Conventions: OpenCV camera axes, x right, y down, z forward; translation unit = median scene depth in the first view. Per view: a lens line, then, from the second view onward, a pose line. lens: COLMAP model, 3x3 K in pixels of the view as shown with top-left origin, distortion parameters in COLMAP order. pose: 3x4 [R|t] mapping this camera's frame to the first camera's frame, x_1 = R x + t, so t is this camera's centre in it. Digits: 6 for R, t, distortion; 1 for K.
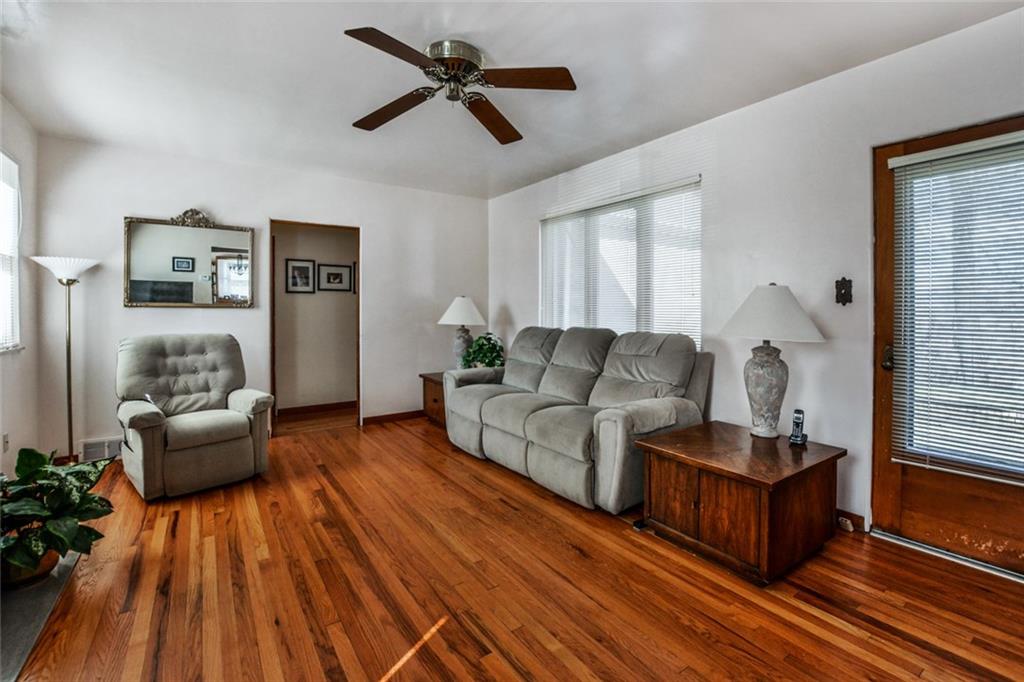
lens RADIAL K [[459.8, 0, 524.7], [0, 459.8, 304.5], [0, 0, 1]] dist [-0.037922, 0.006441]
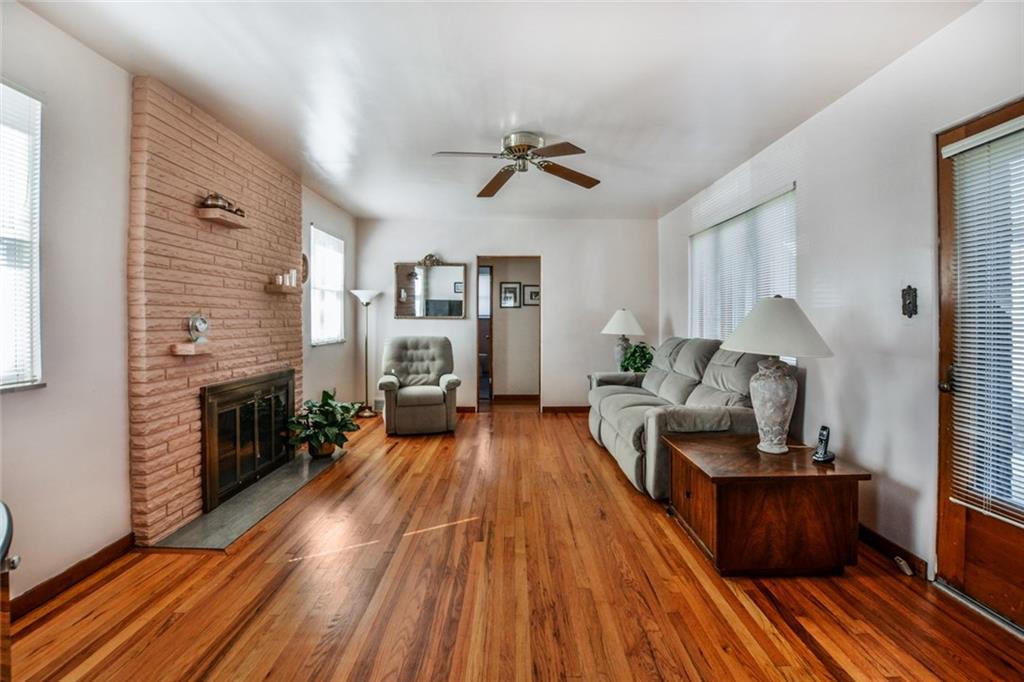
lens RADIAL K [[459.8, 0, 524.7], [0, 459.8, 304.5], [0, 0, 1]] dist [-0.037922, 0.006441]
pose [[0.827808, -0.016019, -0.560783, 0.549813], [0.002517, 0.999688, -0.024840, -0.003202], [0.561006, 0.019151, 0.827590, -0.137851]]
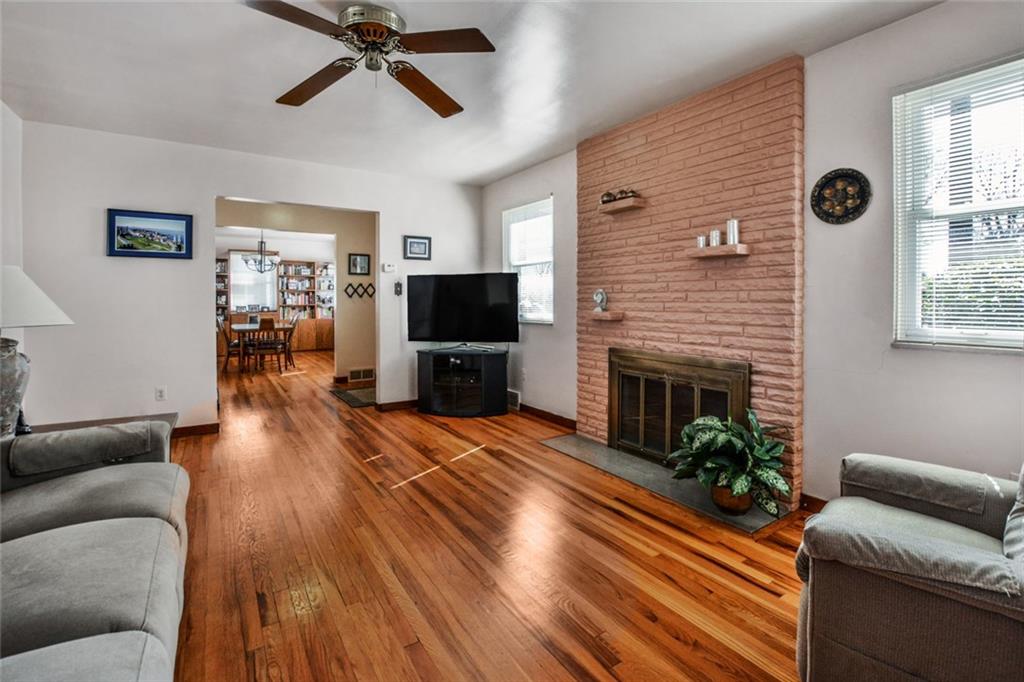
lens RADIAL K [[459.8, 0, 524.7], [0, 459.8, 304.5], [0, 0, 1]] dist [-0.037922, 0.006441]
pose [[-0.999832, 0.007228, 0.016869, -0.409027], [0.007293, 0.999966, 0.003811, 0.027615], [-0.016841, 0.003934, -0.999850, 1.630130]]
